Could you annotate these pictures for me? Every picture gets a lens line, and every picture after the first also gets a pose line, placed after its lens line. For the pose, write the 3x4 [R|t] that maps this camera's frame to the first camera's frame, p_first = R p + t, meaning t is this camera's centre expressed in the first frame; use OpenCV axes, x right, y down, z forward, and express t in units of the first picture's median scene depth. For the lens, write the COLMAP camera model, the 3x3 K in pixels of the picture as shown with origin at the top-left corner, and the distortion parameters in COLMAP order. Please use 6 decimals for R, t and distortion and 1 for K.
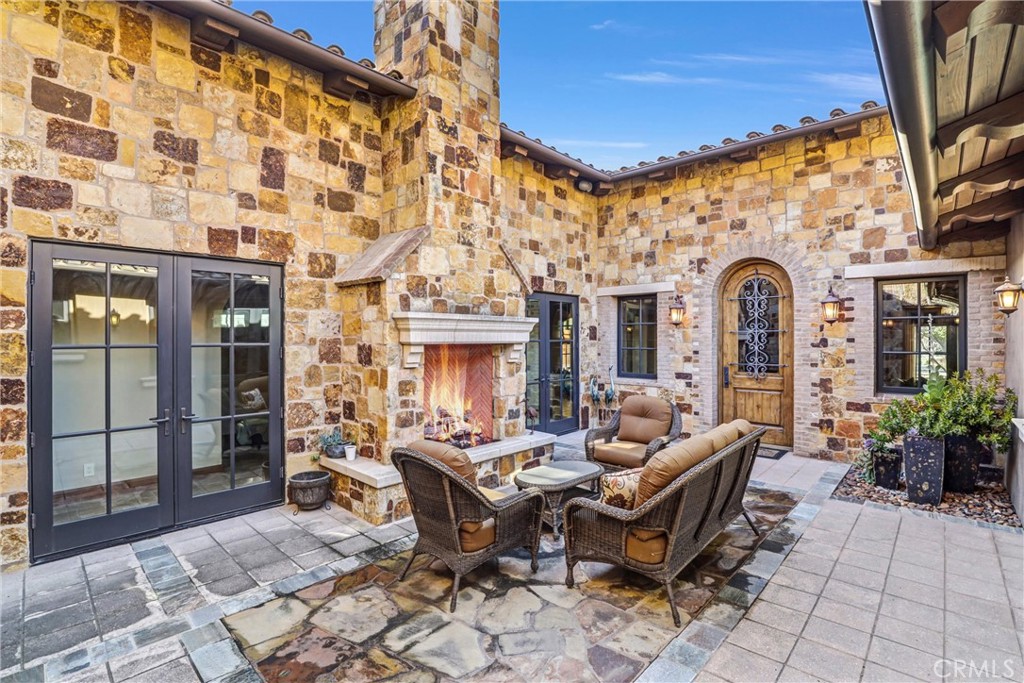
lens RADIAL K [[473.7, 0, 516.0], [0, 473.7, 336.8], [0, 0, 1]] dist [-0.032379, 0.002869]
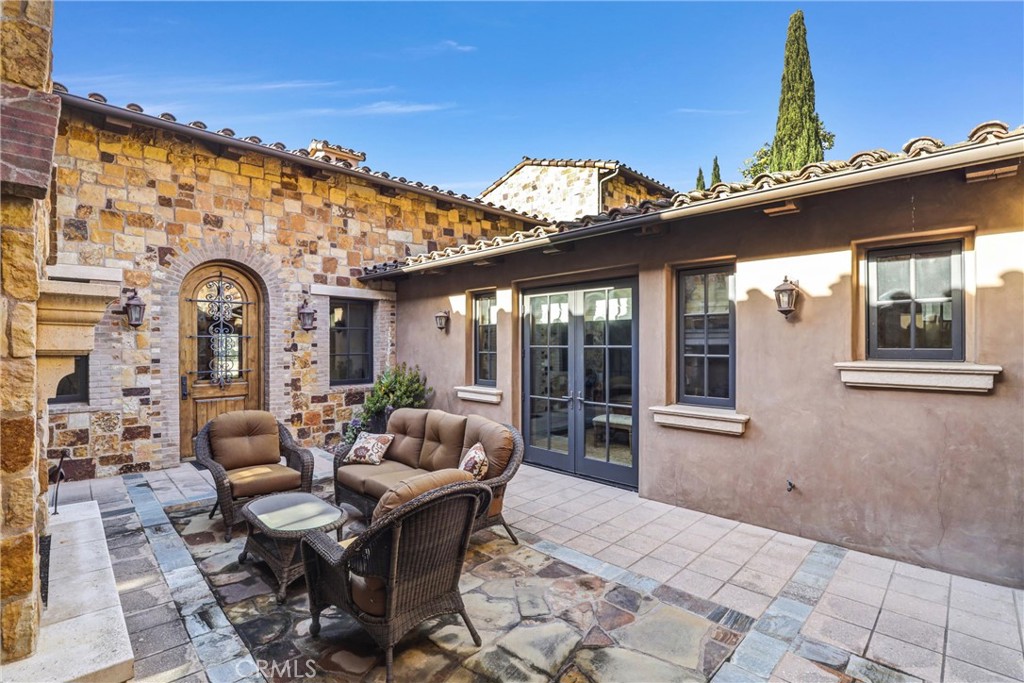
lens RADIAL K [[473.7, 0, 515.9], [0, 473.7, 343.7], [0, 0, 1]] dist [-0.032379, 0.002869]
pose [[0.037818, 0.000842, 0.999284, -0.462804], [-0.000820, 0.999999, -0.000812, 0.003803], [-0.999284, -0.000788, 0.037818, 0.402179]]
